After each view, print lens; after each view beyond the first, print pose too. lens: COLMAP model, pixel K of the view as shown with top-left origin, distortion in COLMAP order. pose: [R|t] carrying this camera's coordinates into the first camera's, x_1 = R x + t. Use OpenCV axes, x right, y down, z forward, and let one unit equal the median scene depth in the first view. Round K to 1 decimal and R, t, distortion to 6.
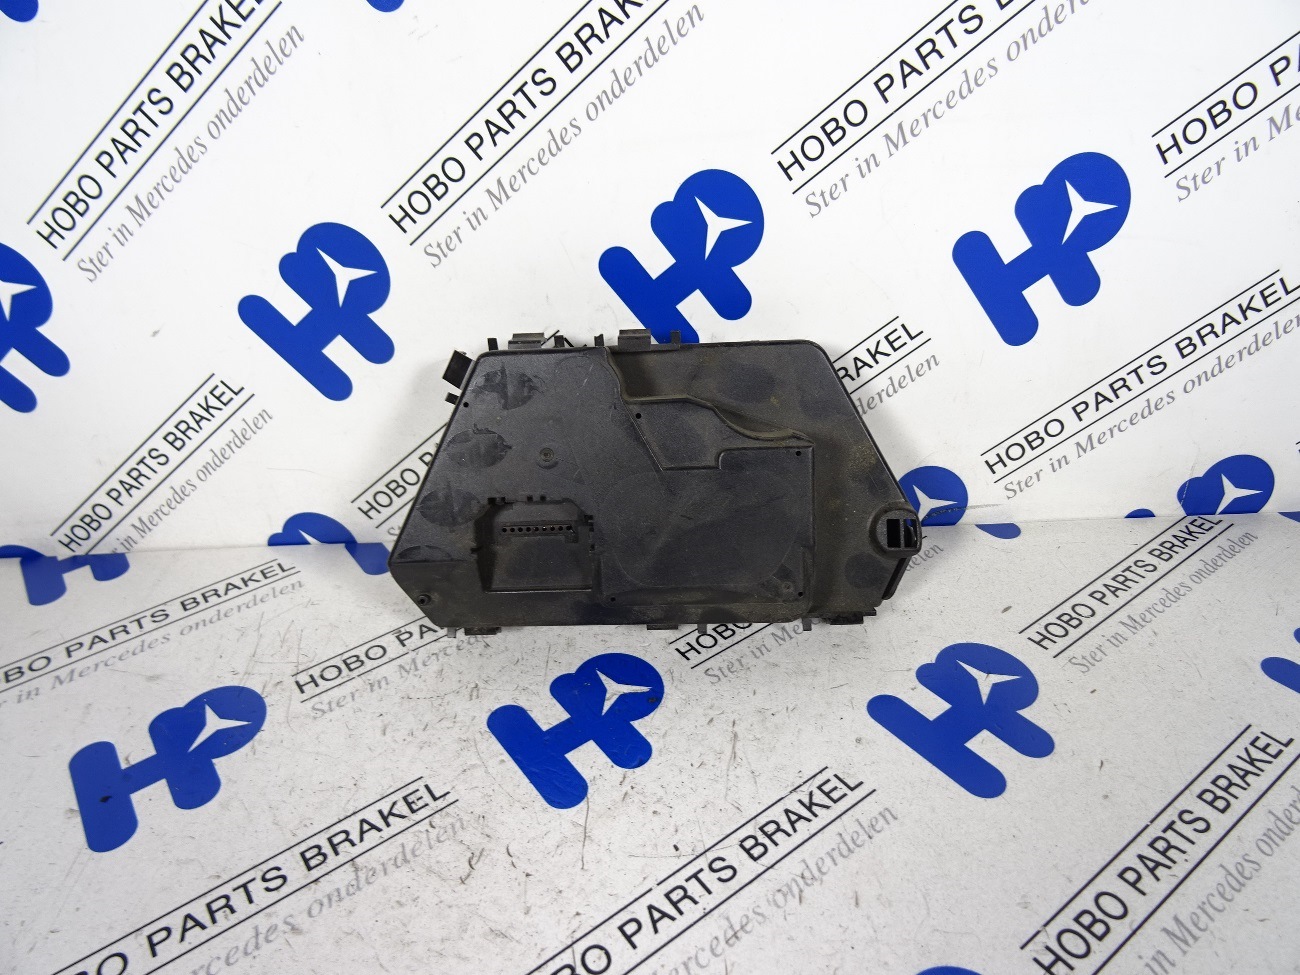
lens RADIAL K [[930.1, 0, 649.7], [0, 930.1, 486.9], [0, 0, 1]] dist [-0.002261, -0.009493]
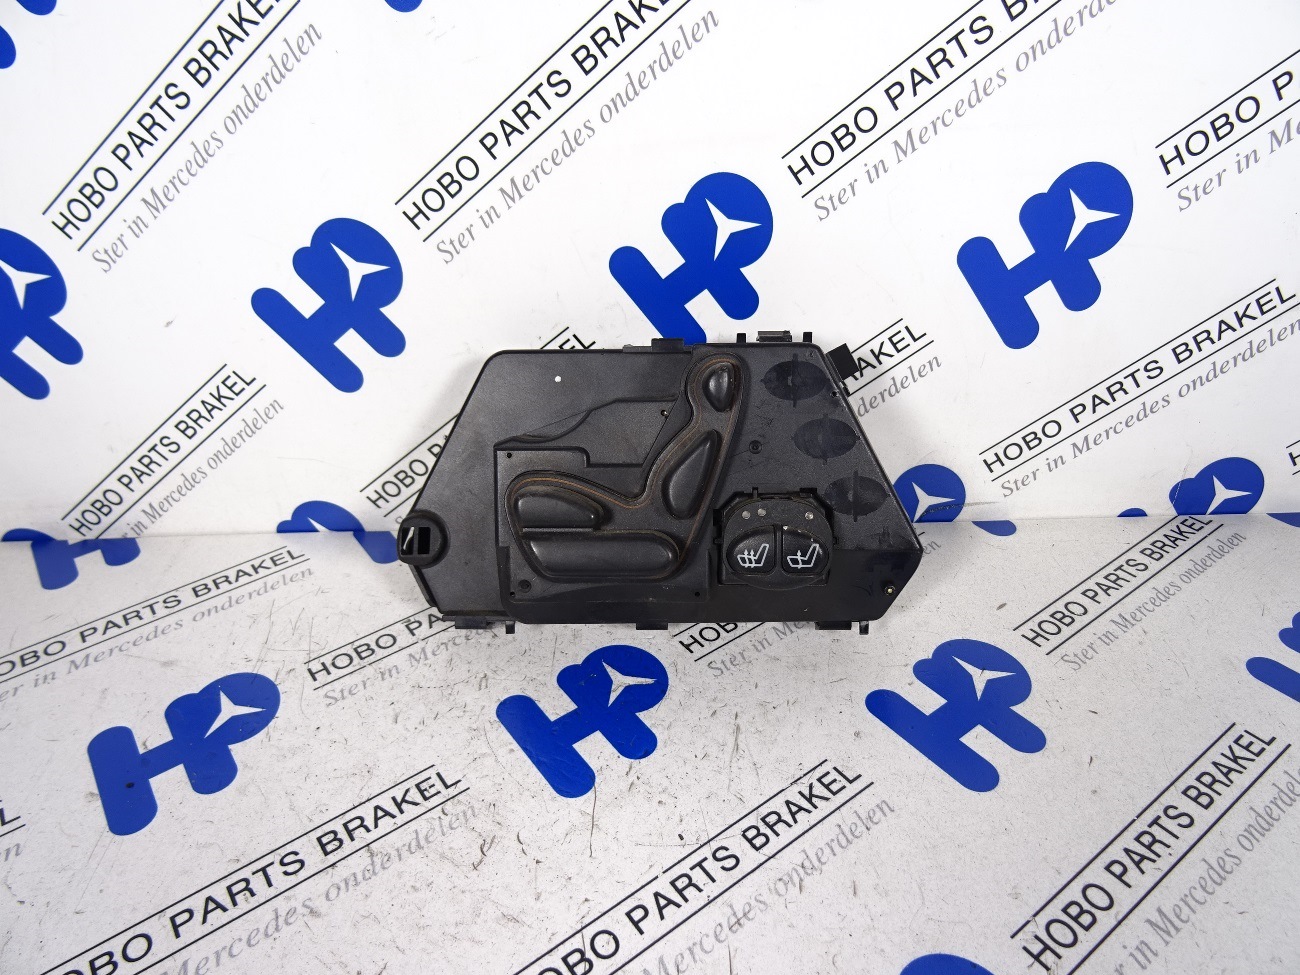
lens RADIAL K [[929.8, 0, 649.7], [0, 929.8, 486.3], [0, 0, 1]] dist [-0.002979, -0.009050]
pose [[0.999863, 0.013310, 0.009815, -0.018583], [-0.013561, 0.999569, 0.026022, -0.024798], [-0.009465, -0.026151, 0.999613, -0.021550]]
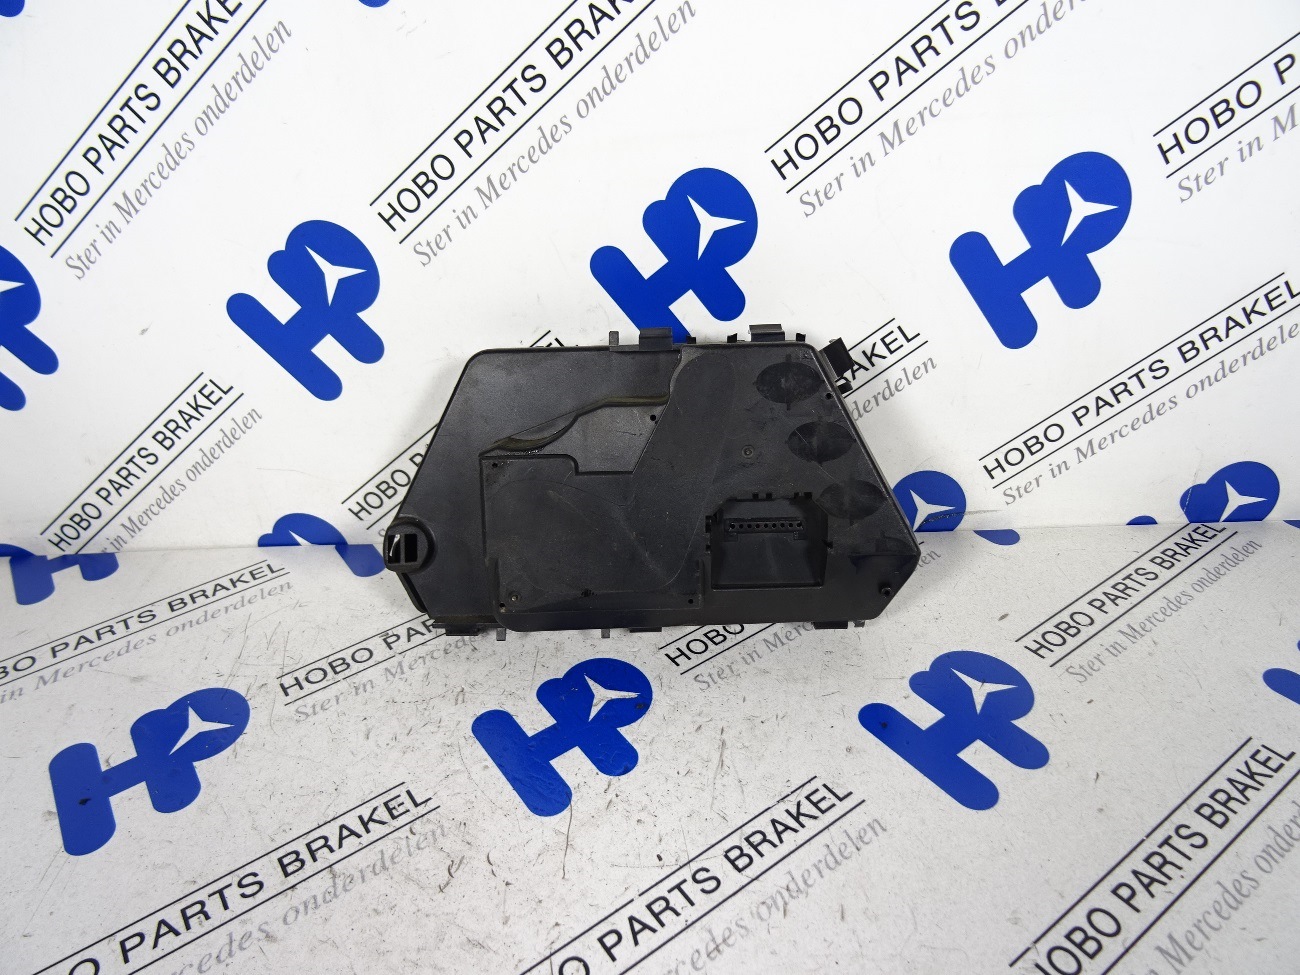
lens RADIAL K [[930.8, 0, 649.9], [0, 930.8, 487.0], [0, 0, 1]] dist [-0.000482, -0.011313]
pose [[0.999927, 0.007094, -0.009771, 0.021357], [-0.007136, 0.999965, -0.004295, 0.001431], [0.009740, 0.004365, 0.999943, 0.014583]]
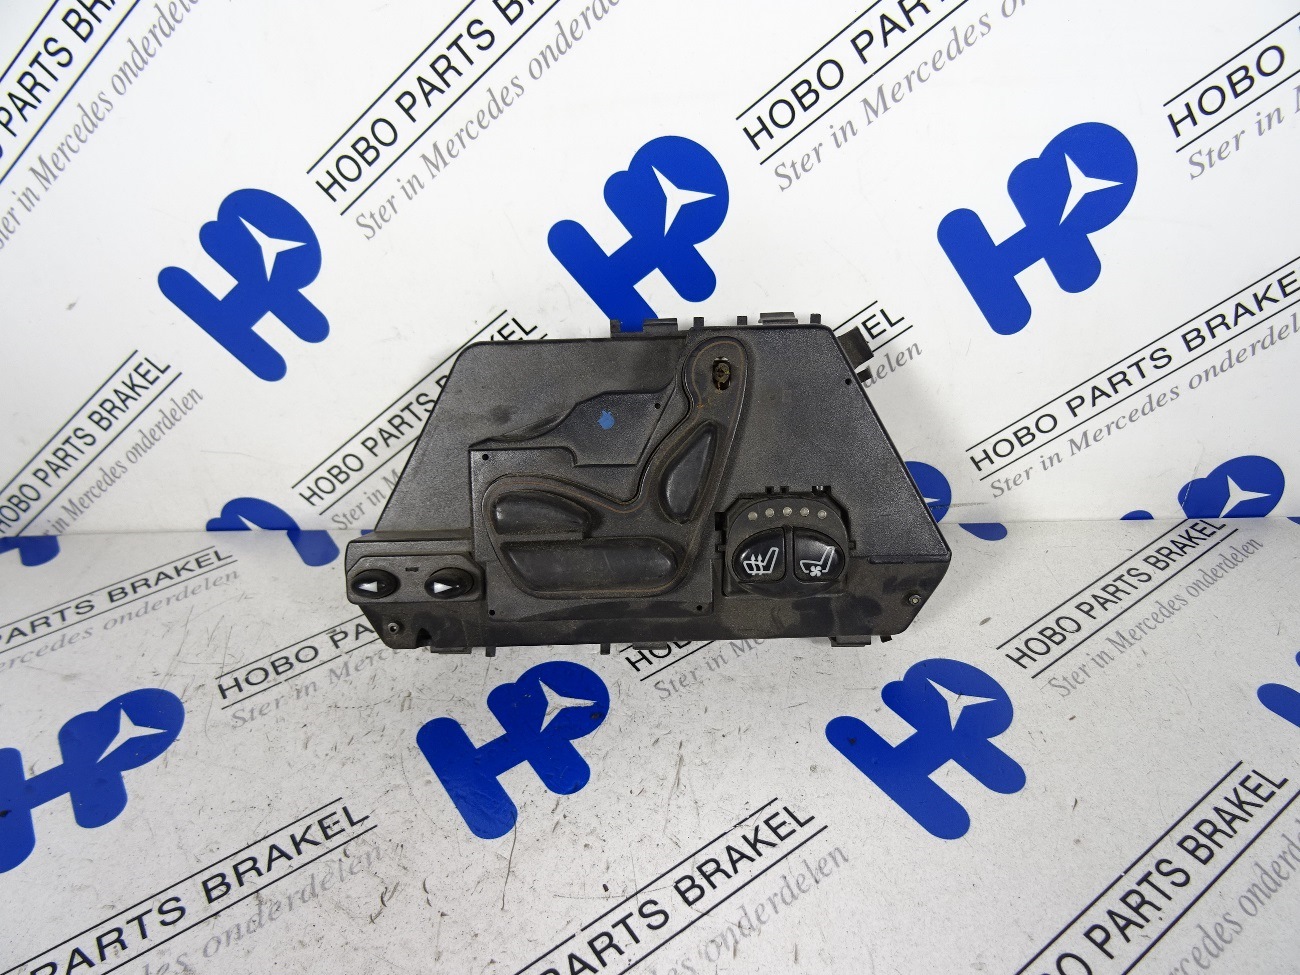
lens RADIAL K [[929.9, 0, 650.5], [0, 929.9, 486.0], [0, 0, 1]] dist [-0.000433, -0.012574]
pose [[0.999765, 0.018253, -0.011708, 0.065067], [-0.017650, 0.998610, 0.049672, -0.047736], [0.012598, -0.049454, 0.998697, 0.084998]]
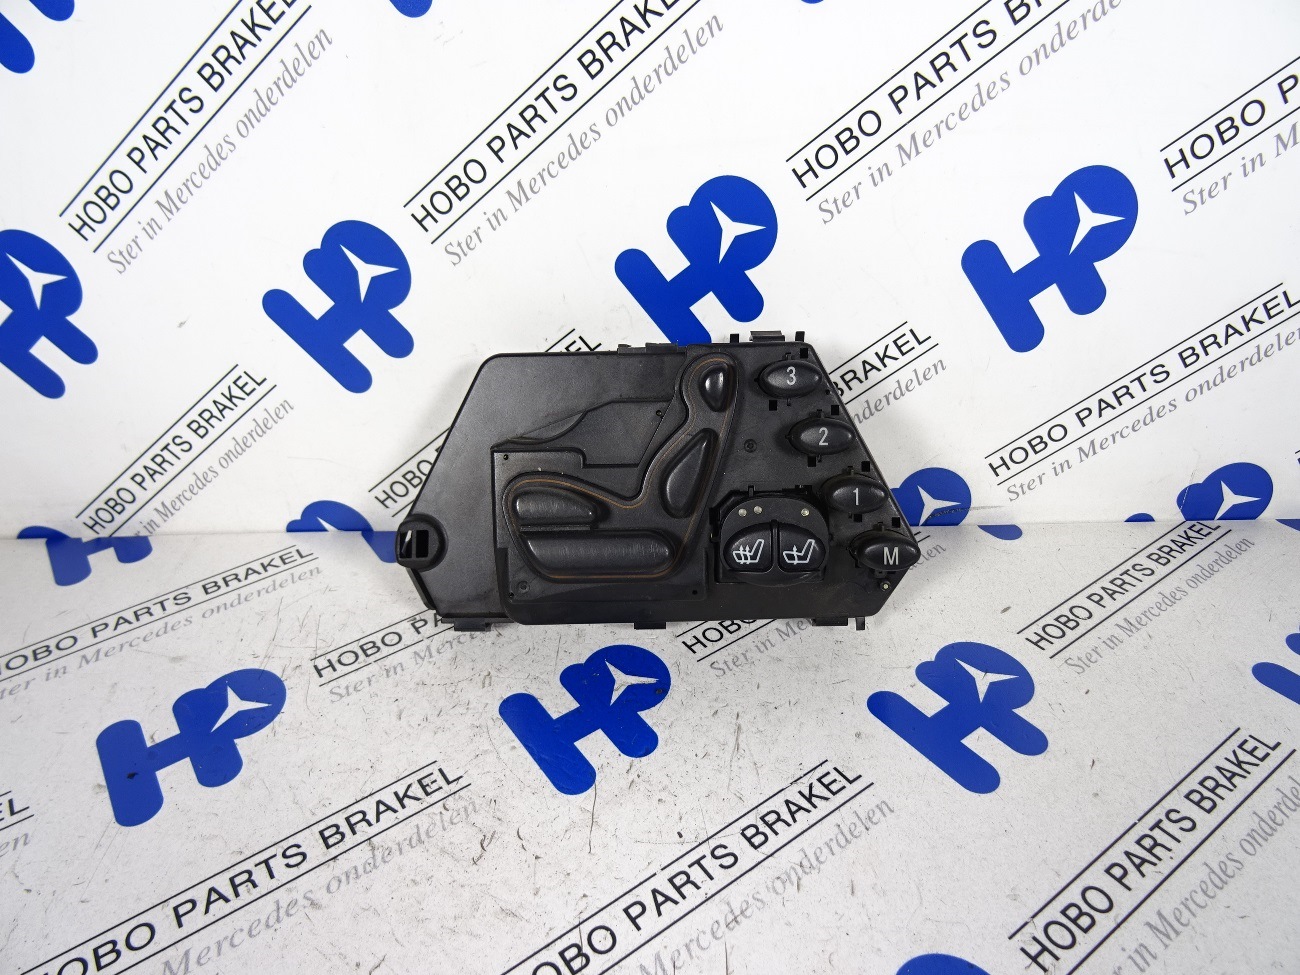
lens RADIAL K [[929.5, 0, 649.5], [0, 929.5, 486.3], [0, 0, 1]] dist [-0.004447, -0.007143]
pose [[0.999783, 0.019684, -0.006864, -0.005252], [-0.019567, 0.999669, 0.016687, -0.015360], [0.007190, -0.016549, 0.999837, -0.027705]]
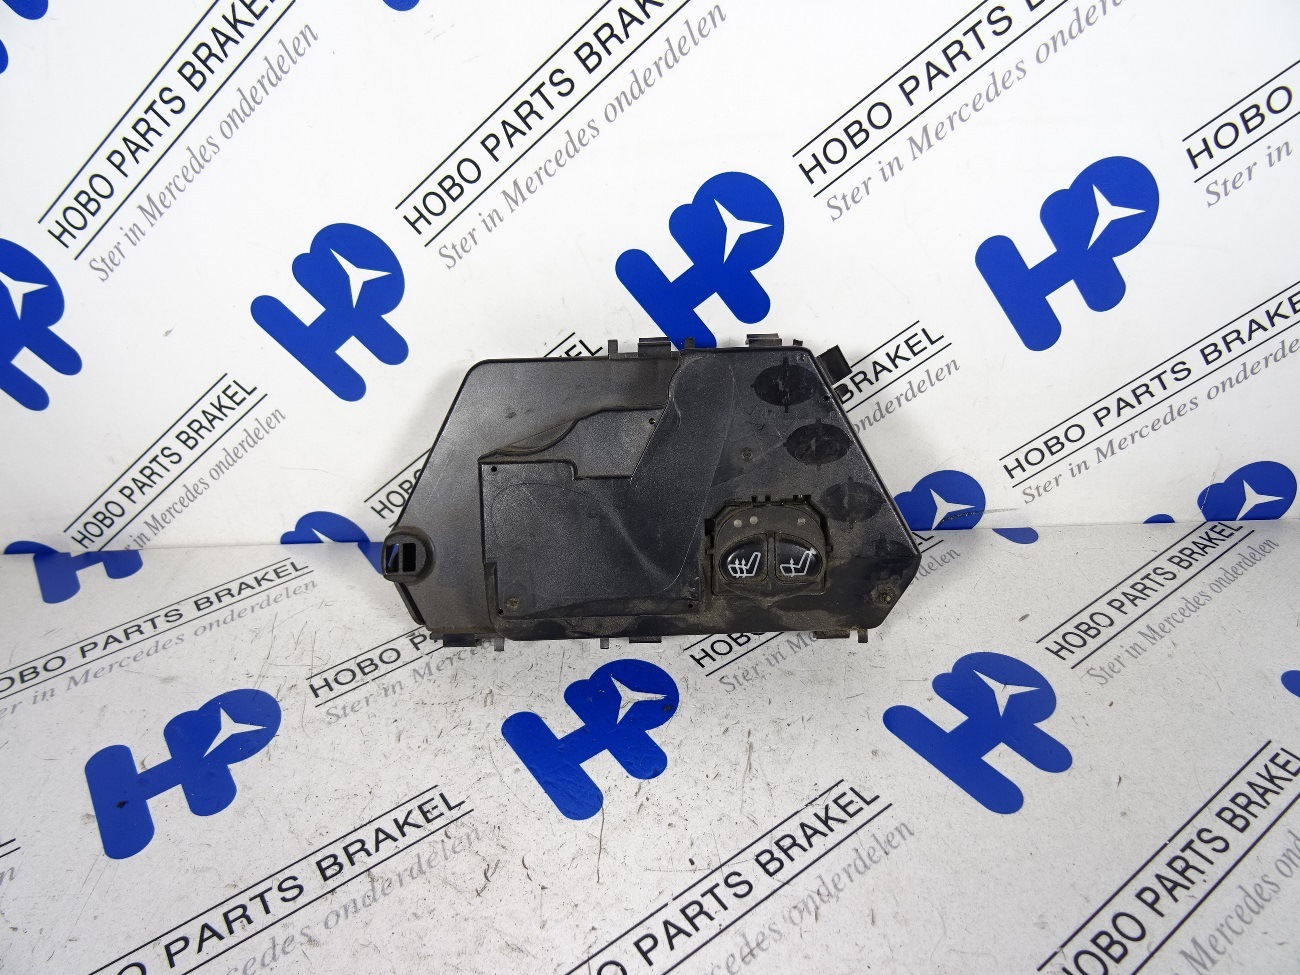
lens RADIAL K [[929.9, 0, 649.5], [0, 929.9, 486.1], [0, 0, 1]] dist [-0.002623, -0.009434]
pose [[0.999948, 0.007212, -0.007233, -0.010685], [-0.007033, 0.999673, 0.024577, -0.033465], [0.007408, -0.024525, 0.999672, 0.009682]]
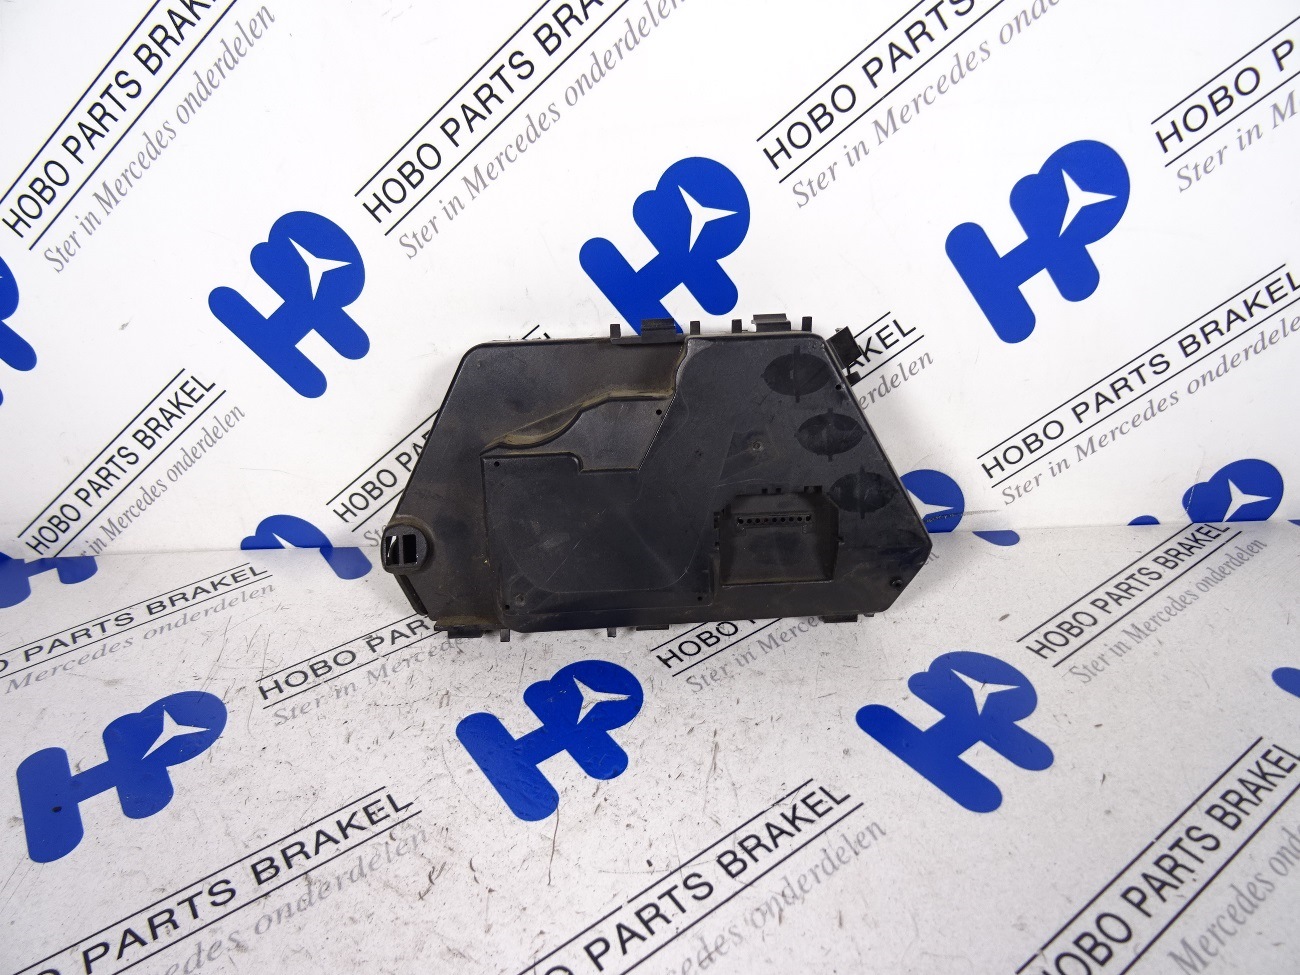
lens RADIAL K [[929.9, 0, 650.5], [0, 929.9, 486.0], [0, 0, 1]] dist [-0.000433, -0.012574]
pose [[0.999965, 0.005490, -0.006268, 0.028246], [-0.005670, 0.999562, -0.029034, 0.029577], [0.006105, 0.029069, 0.999559, 0.042551]]
